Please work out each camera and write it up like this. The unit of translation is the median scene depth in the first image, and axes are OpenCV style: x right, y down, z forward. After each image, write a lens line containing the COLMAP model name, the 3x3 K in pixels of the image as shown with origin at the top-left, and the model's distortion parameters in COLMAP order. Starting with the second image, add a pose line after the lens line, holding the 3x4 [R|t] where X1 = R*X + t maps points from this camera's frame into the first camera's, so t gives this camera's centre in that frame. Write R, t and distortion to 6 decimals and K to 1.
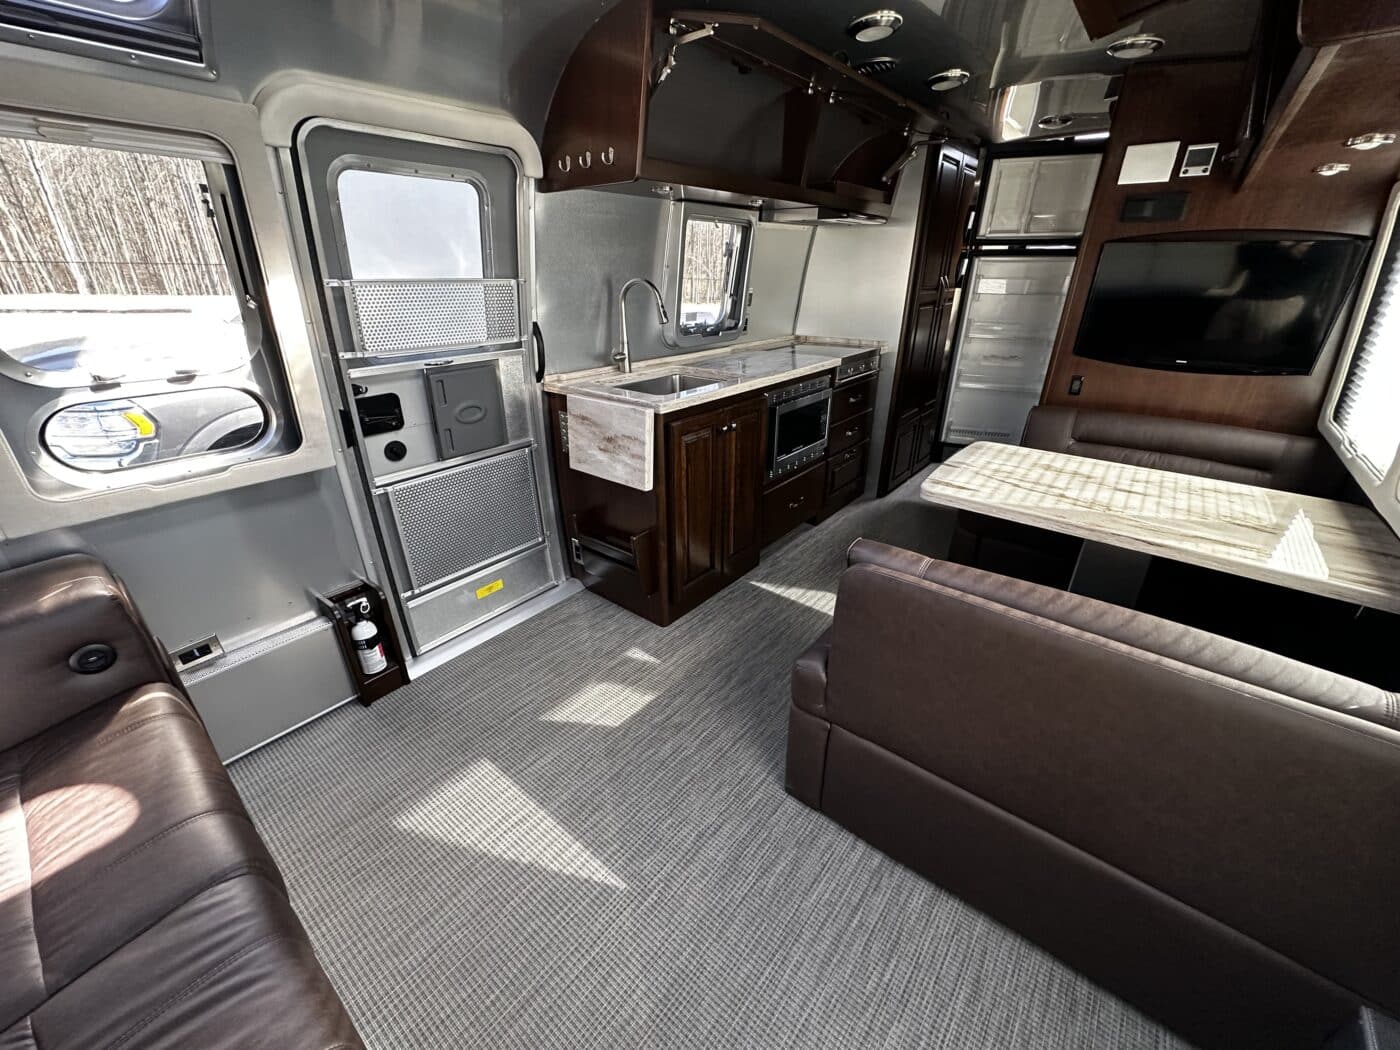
lens RADIAL K [[560.6, 0, 700.0], [0, 560.6, 525.0], [0, 0, 1]] dist [-0.002820, 0.000433]
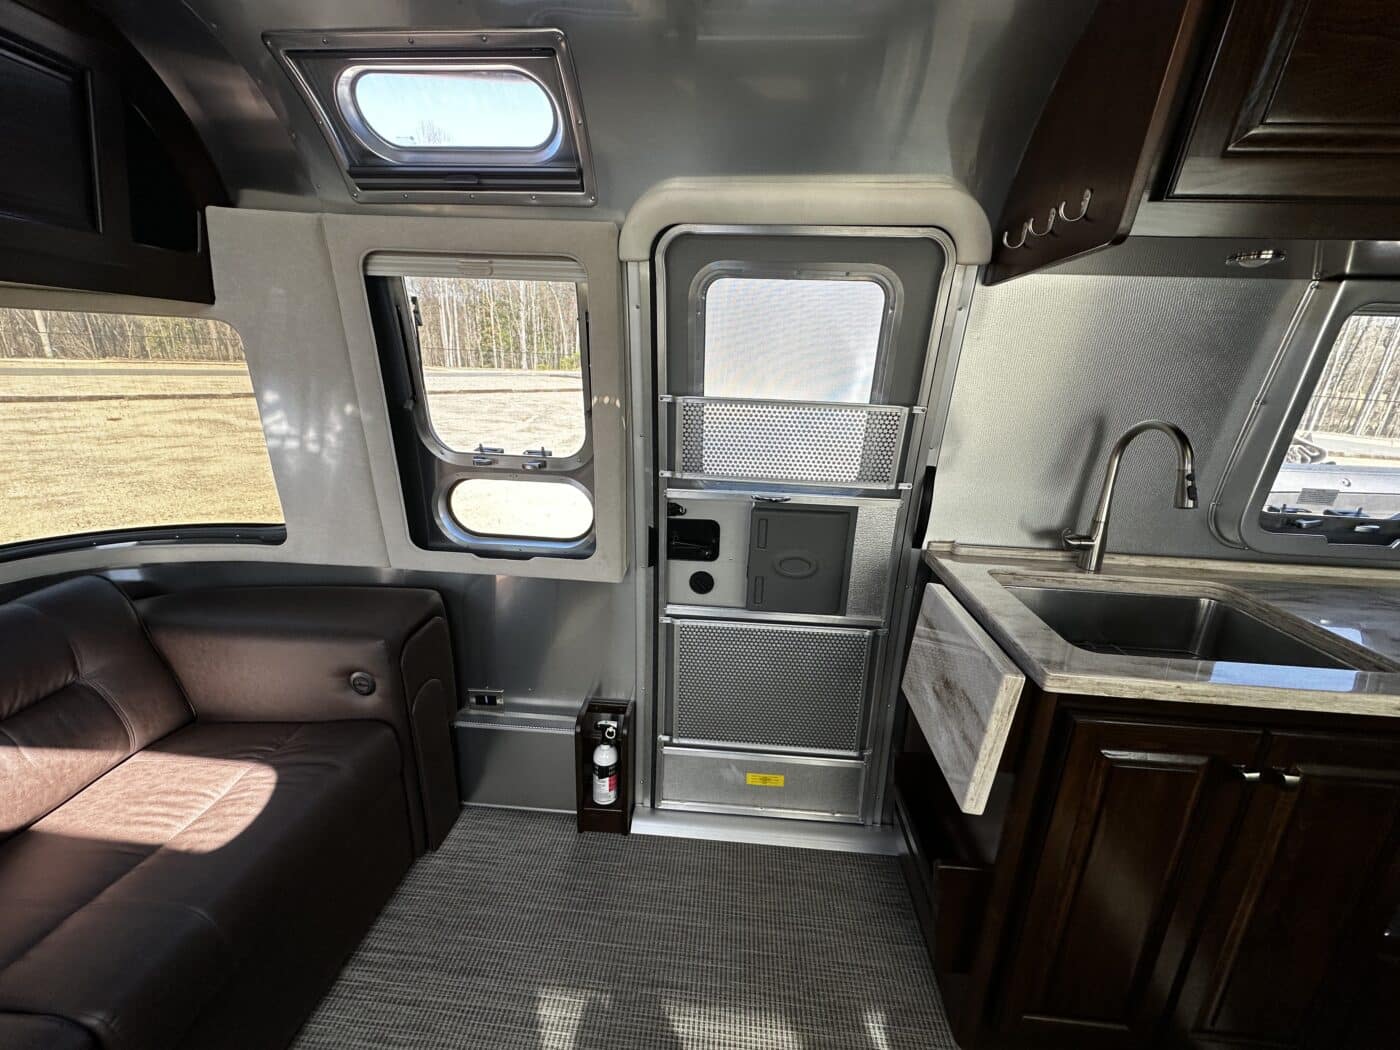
lens RADIAL K [[557.7, 0, 700.0], [0, 557.7, 525.0], [0, 0, 1]] dist [0.000159, 0.000227]
pose [[0.566087, 0.244726, -0.787182, 0.097150], [-0.373088, 0.927579, 0.020075, -0.208279], [0.735086, 0.282324, 0.616394, 0.401858]]
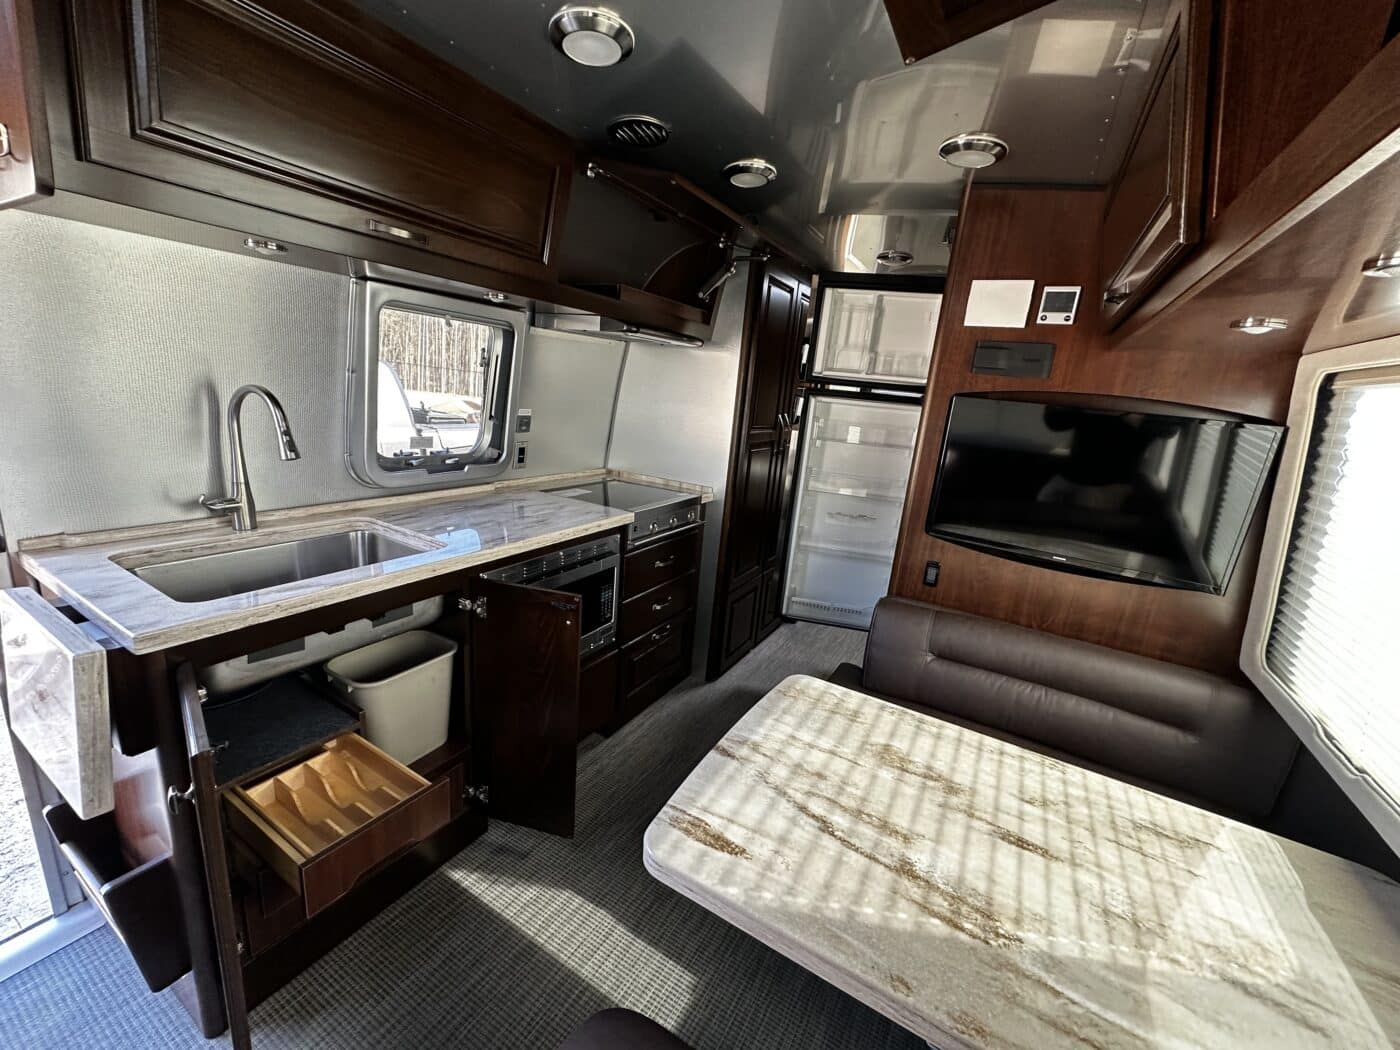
lens RADIAL K [[557.7, 0, 700.0], [0, 557.7, 525.0], [0, 0, 1]] dist [0.000159, 0.000227]
pose [[0.985017, 0.049125, 0.165311, 0.296048], [-0.018846, 0.983493, -0.179965, -0.209280], [-0.171423, 0.174153, 0.969683, 0.393794]]
